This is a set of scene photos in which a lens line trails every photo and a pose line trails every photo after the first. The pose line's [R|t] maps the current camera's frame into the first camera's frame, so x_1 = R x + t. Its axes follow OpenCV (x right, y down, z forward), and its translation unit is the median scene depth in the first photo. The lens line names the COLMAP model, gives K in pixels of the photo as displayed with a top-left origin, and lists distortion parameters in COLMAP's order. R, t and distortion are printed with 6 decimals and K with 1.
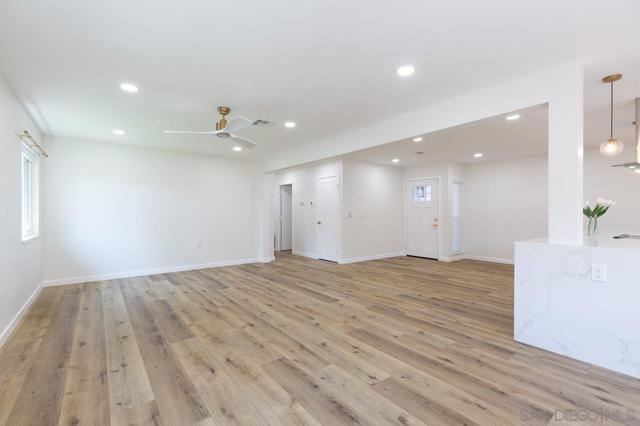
lens RADIAL K [[286.9, 0, 316.5], [0, 286.9, 214.3], [0, 0, 1]] dist [0.003073, -0.000489]
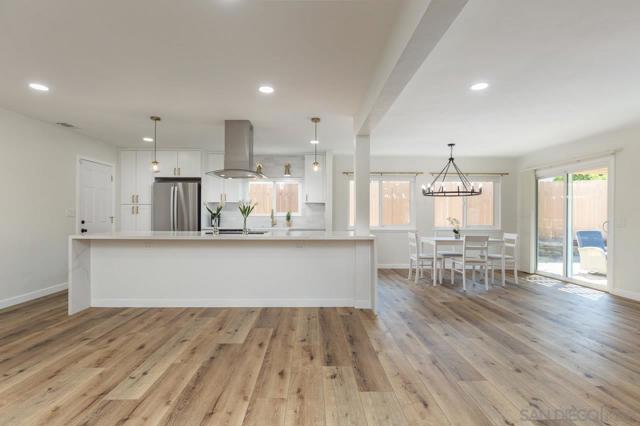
lens RADIAL K [[305.3, 0, 320.0], [0, 305.3, 213.0], [0, 0, 1]] dist [-0.001271, 0.000120]
pose [[-0.804637, -0.002815, 0.593760, 0.085841], [-0.003572, 0.999994, -0.000099, -0.006494], [-0.593756, -0.002200, -0.804642, 1.937235]]
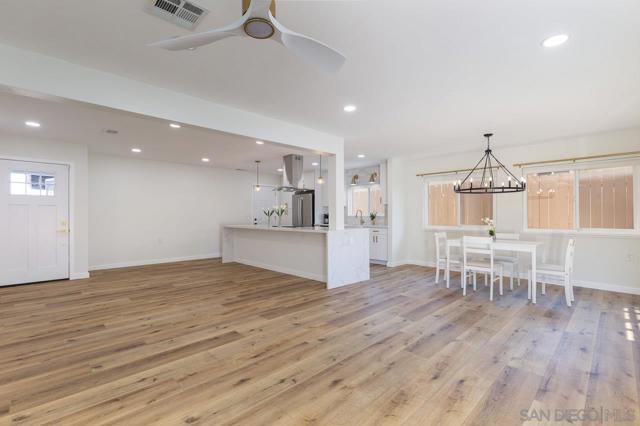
lens RADIAL K [[292.7, 0, 320.0], [0, 292.7, 213.0], [0, 0, 1]] dist [-0.002019, -0.000053]
pose [[-0.122704, 0.006031, 0.992425, -0.869233], [0.002588, 0.999980, -0.005757, 0.001253], [-0.992440, 0.001862, -0.122717, 1.092138]]
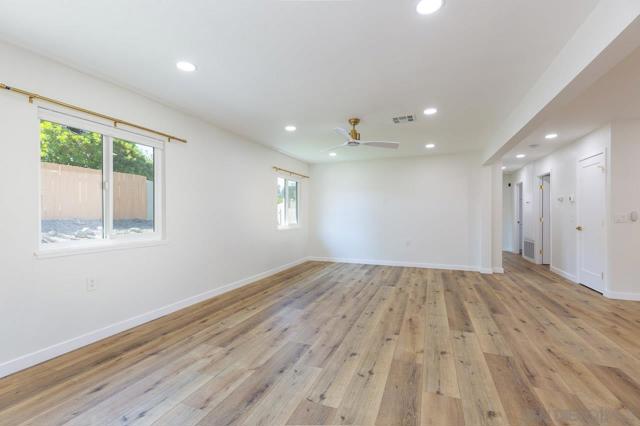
lens RADIAL K [[286.9, 0, 316.5], [0, 286.9, 214.3], [0, 0, 1]] dist [0.003073, -0.000489]
pose [[0.507083, 0.002947, -0.861892, 0.639027], [-0.002920, 0.999994, 0.001701, -0.003592], [0.861892, 0.001655, 0.507089, 0.350800]]
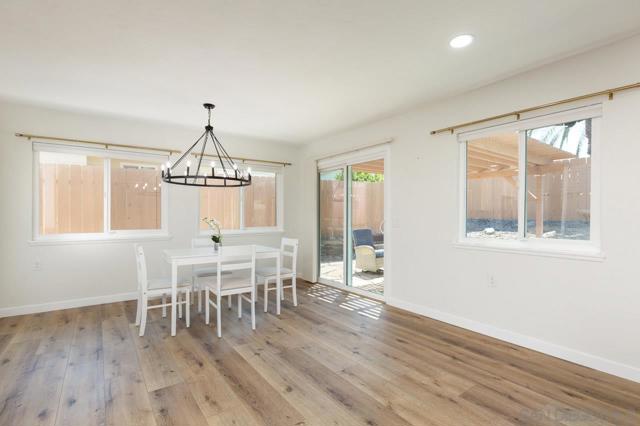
lens RADIAL K [[311.0, 0, 317.0], [0, 311.0, 214.9], [0, 0, 1]] dist [-0.001827, -0.000205]
pose [[-0.999257, -0.002500, 0.038465, 0.073520], [-0.002201, 0.999967, 0.007822, -0.004541], [-0.038483, 0.007732, -0.999229, 1.197879]]
